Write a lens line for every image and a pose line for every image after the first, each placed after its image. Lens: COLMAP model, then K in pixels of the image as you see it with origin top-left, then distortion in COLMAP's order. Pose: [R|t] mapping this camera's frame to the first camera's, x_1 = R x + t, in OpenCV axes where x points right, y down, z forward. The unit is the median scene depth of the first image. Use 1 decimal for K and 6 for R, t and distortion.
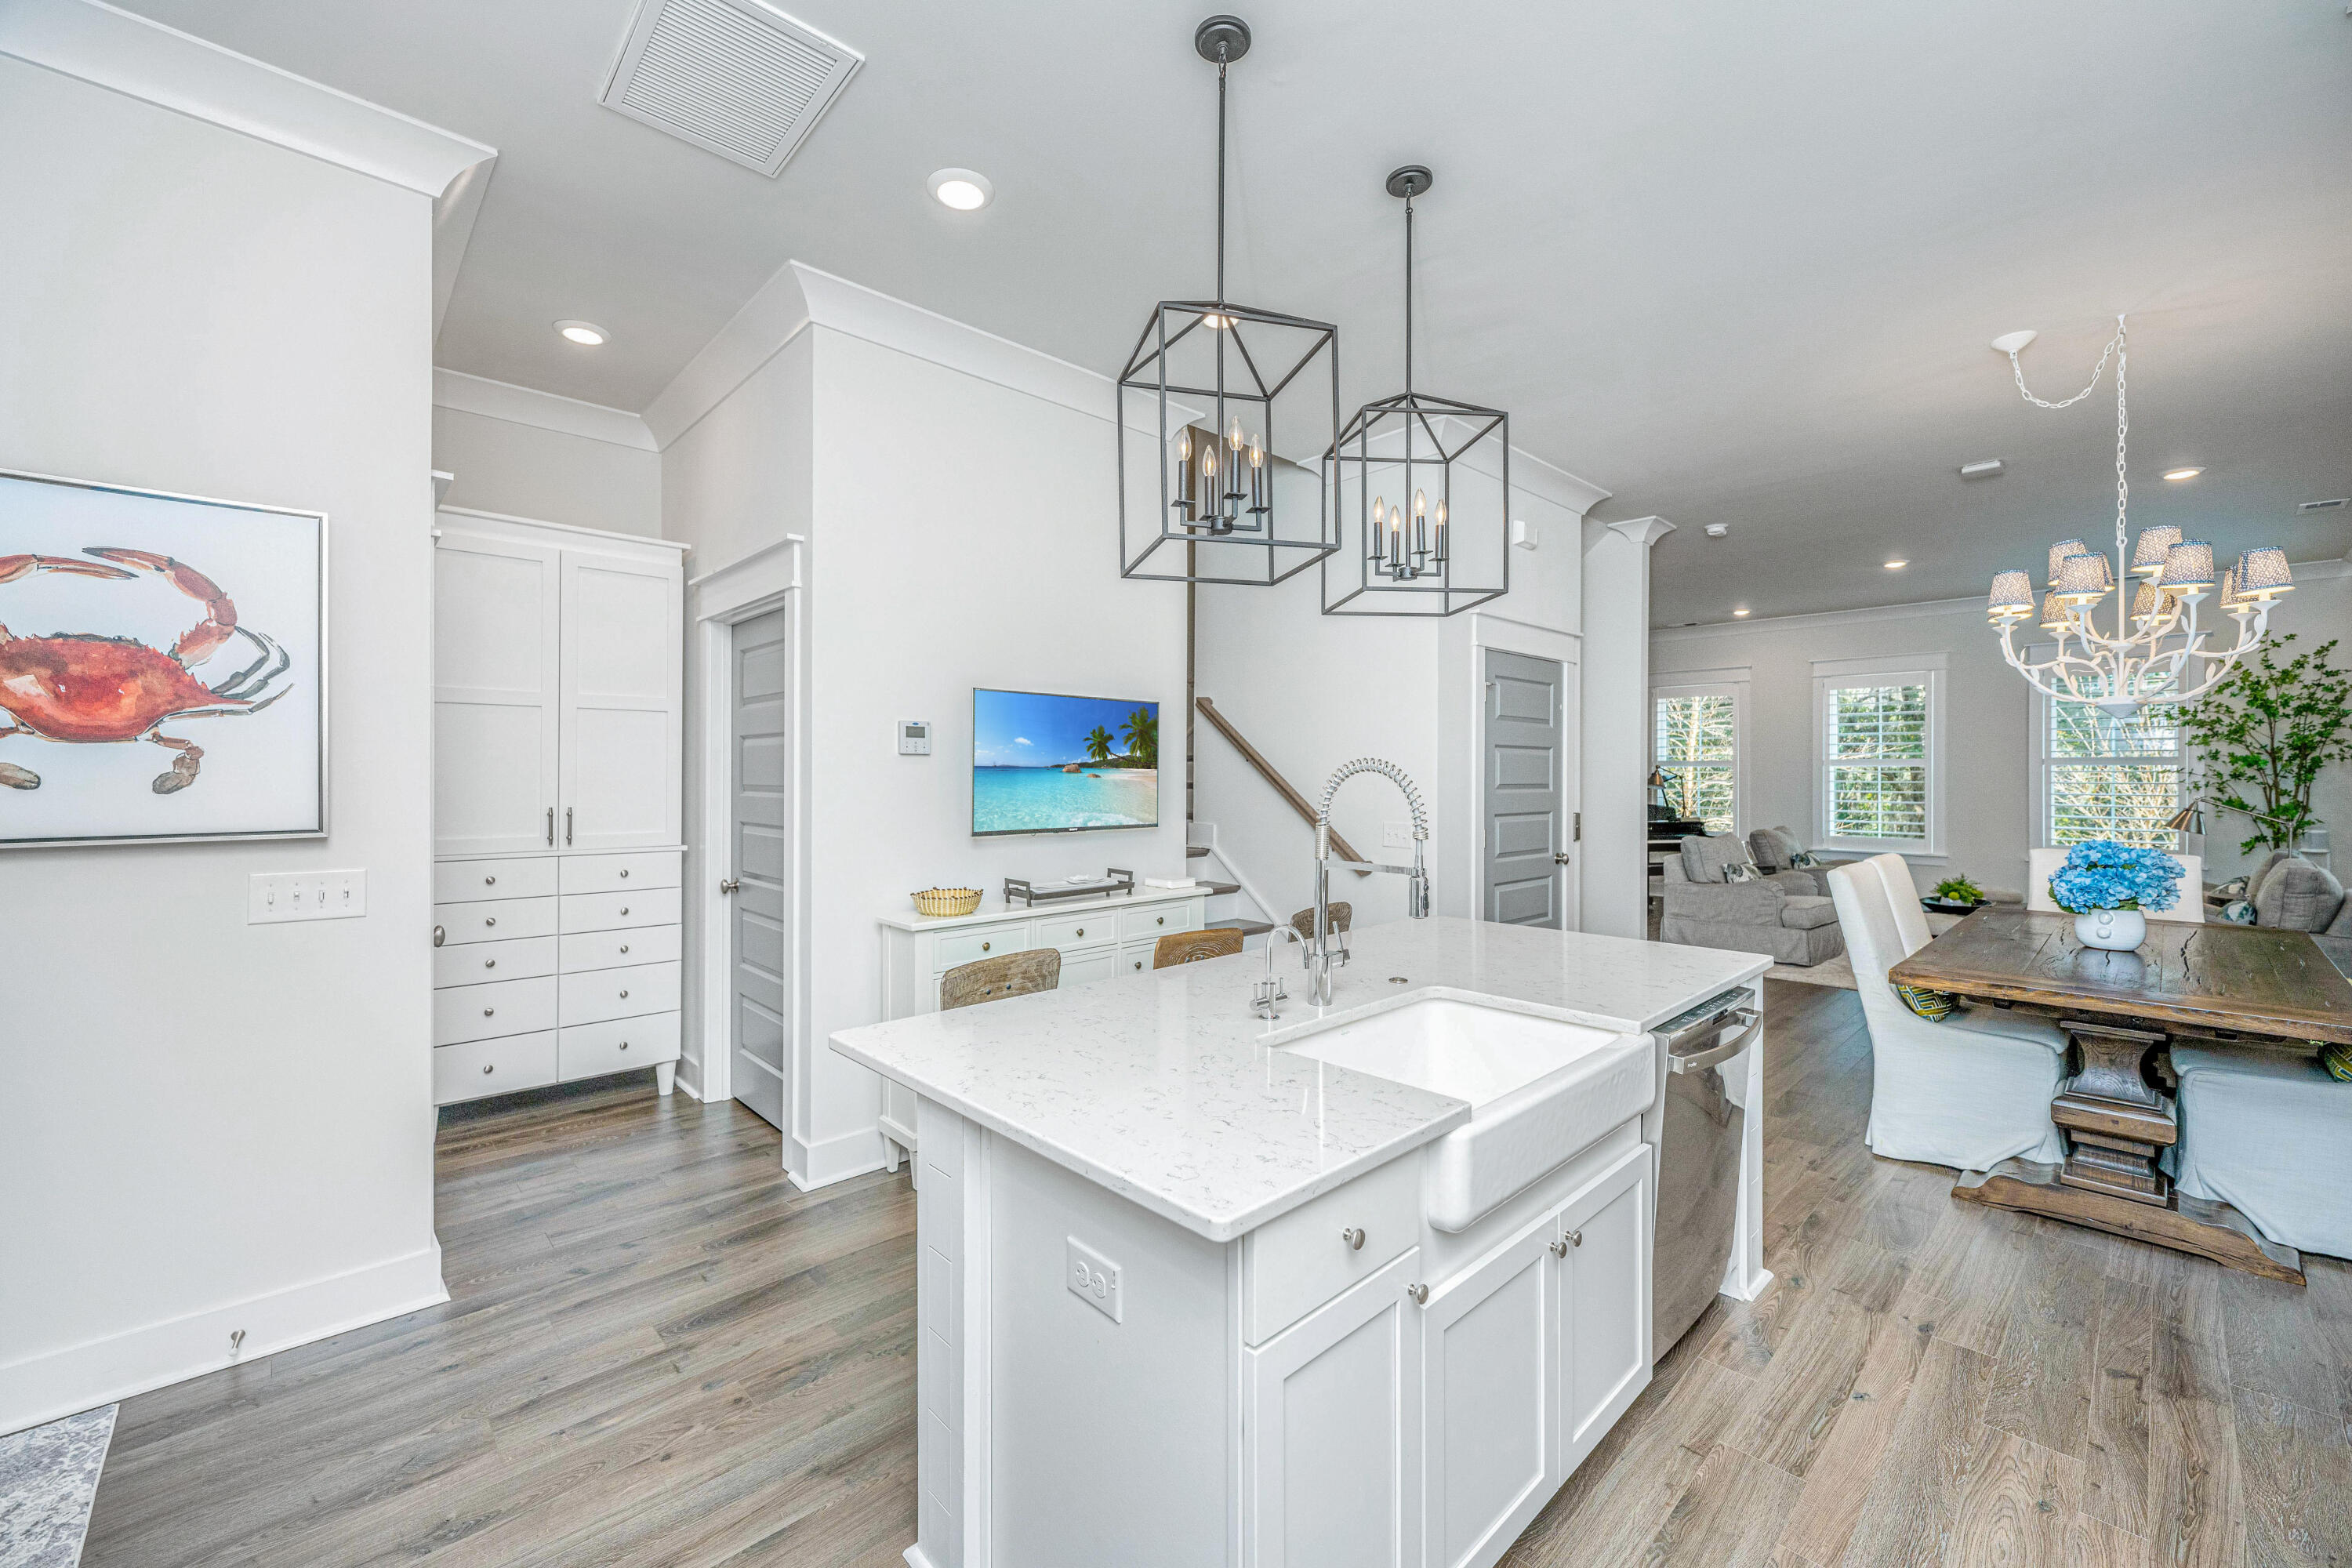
lens RADIAL K [[946.9, 0, 1154.7], [0, 946.9, 775.0], [0, 0, 1]] dist [-0.003408, 0.000105]
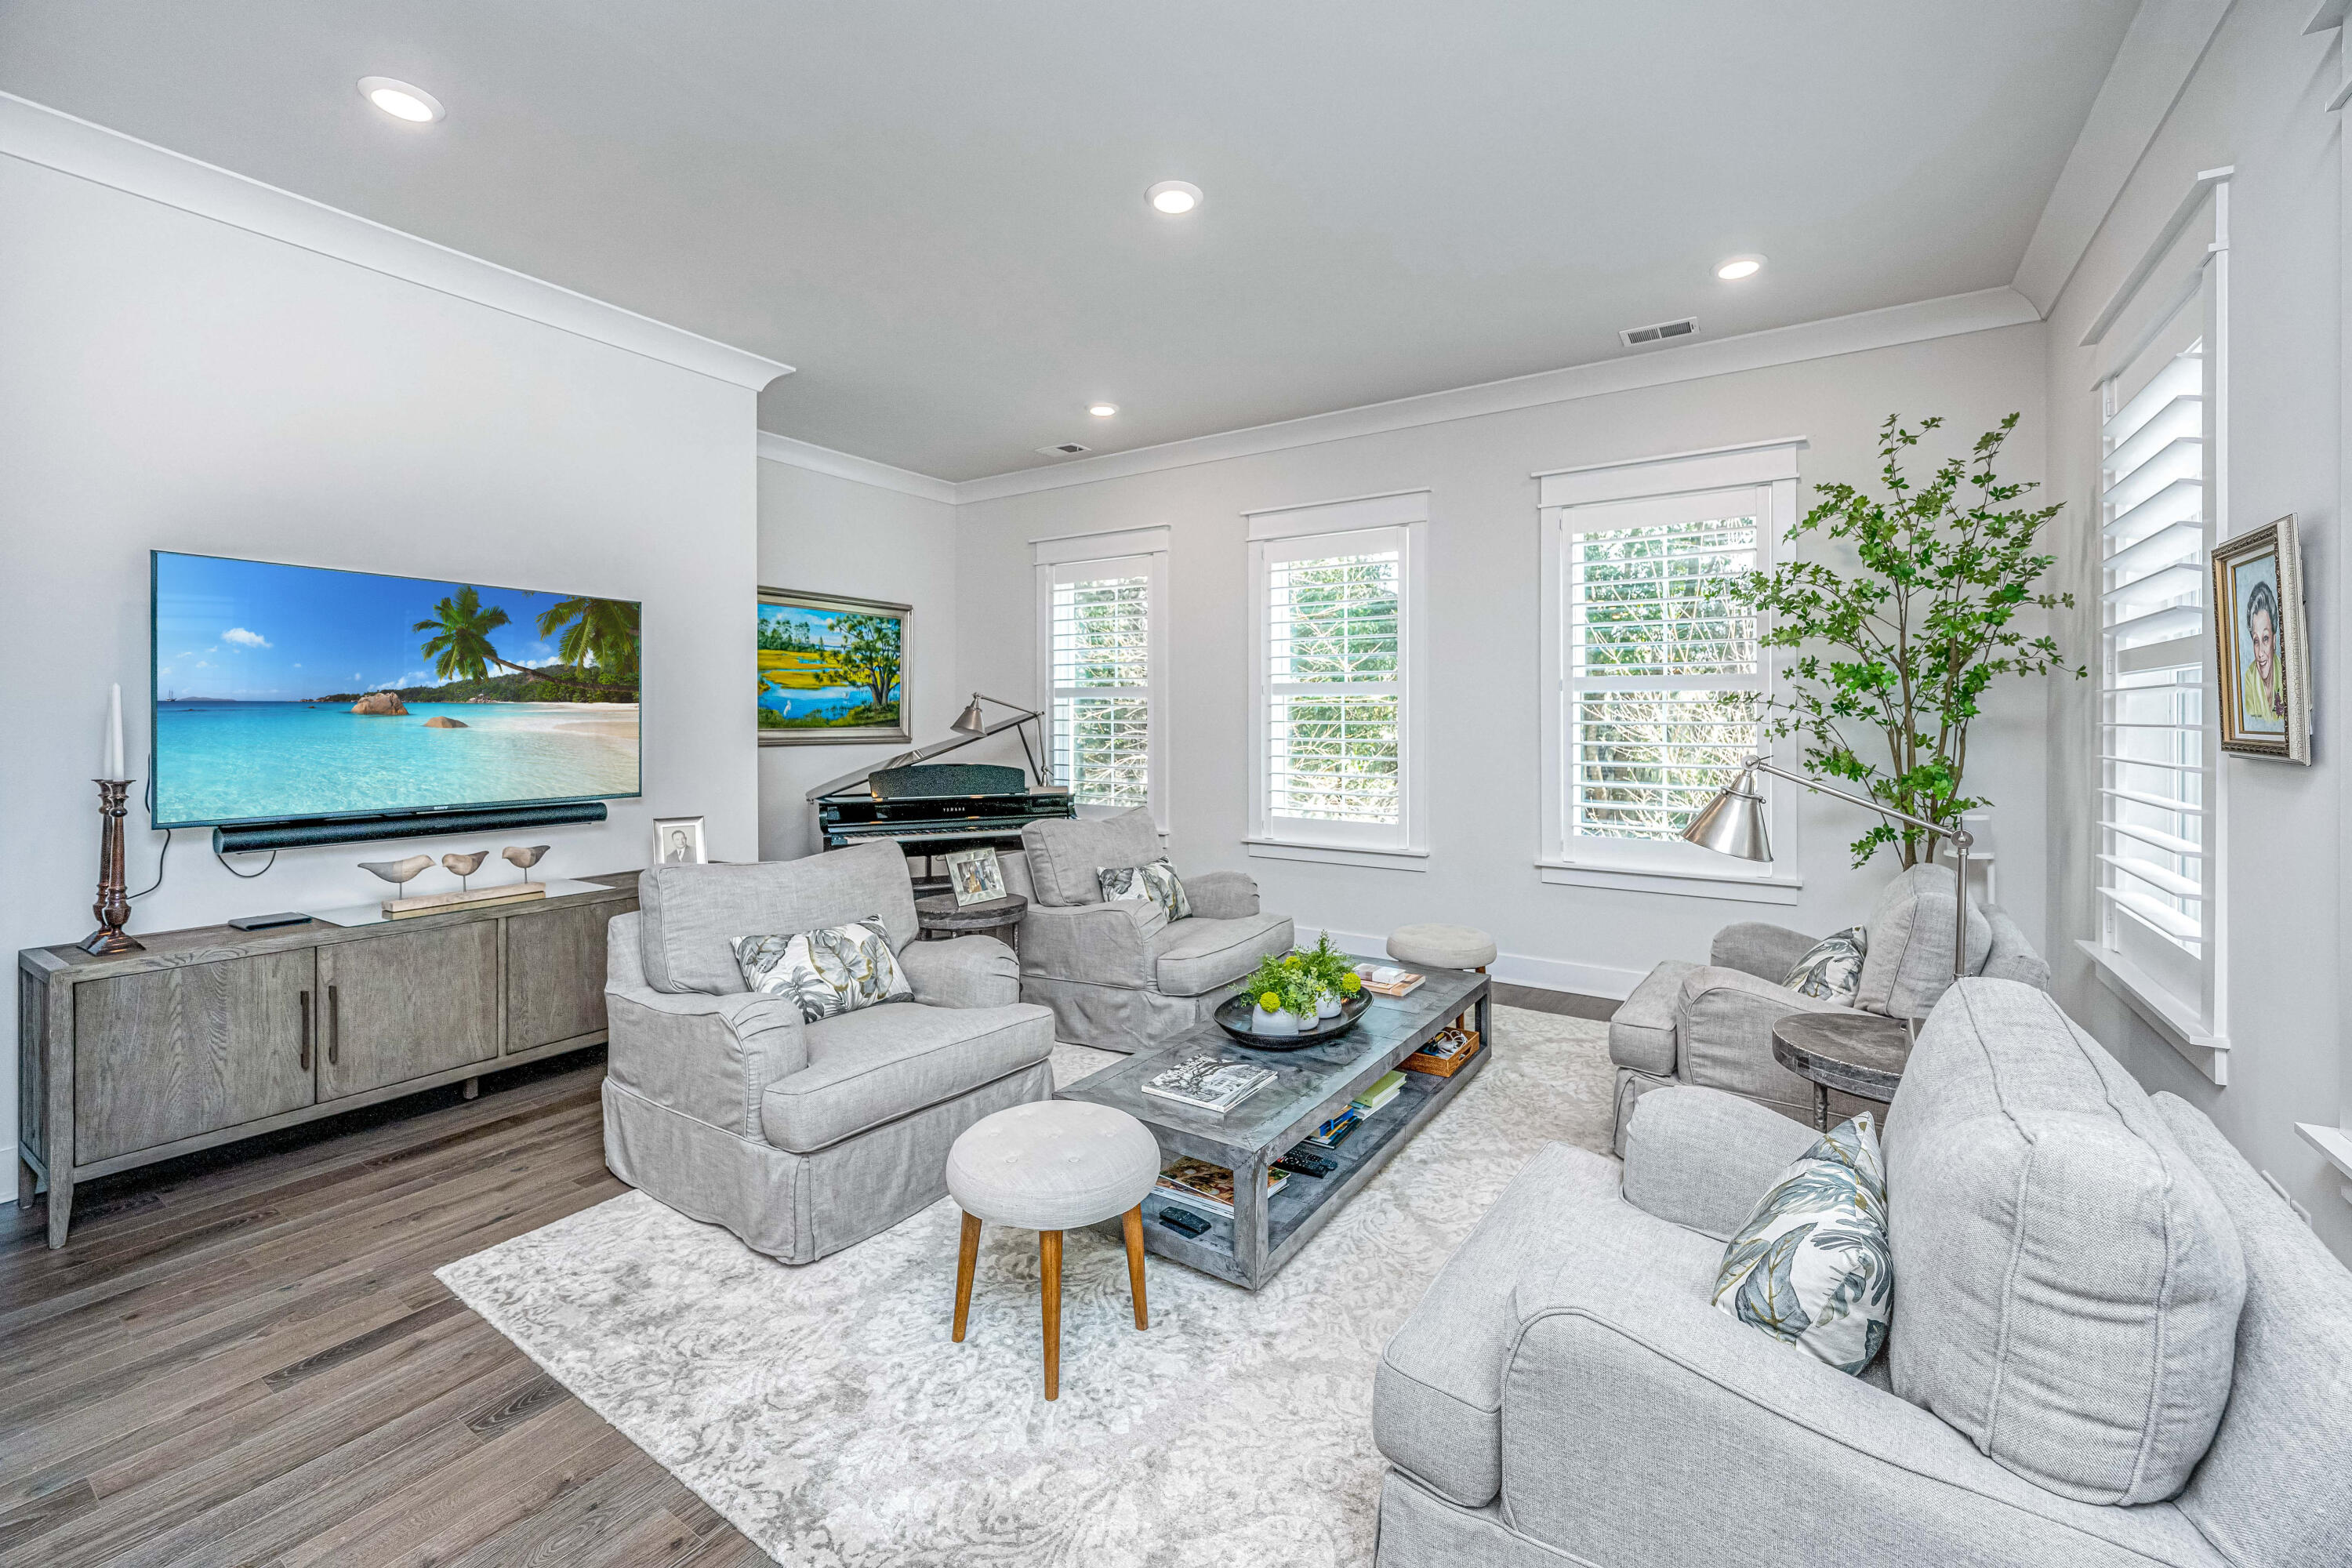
lens RADIAL K [[946.9, 0, 1171.1], [0, 946.9, 717.9], [0, 0, 1]] dist [-0.003408, 0.000105]
pose [[0.974365, -0.002962, 0.224952, 0.699235], [0.002731, 0.999995, 0.001338, 0.004906], [-0.224955, -0.000689, 0.974369, 0.602371]]
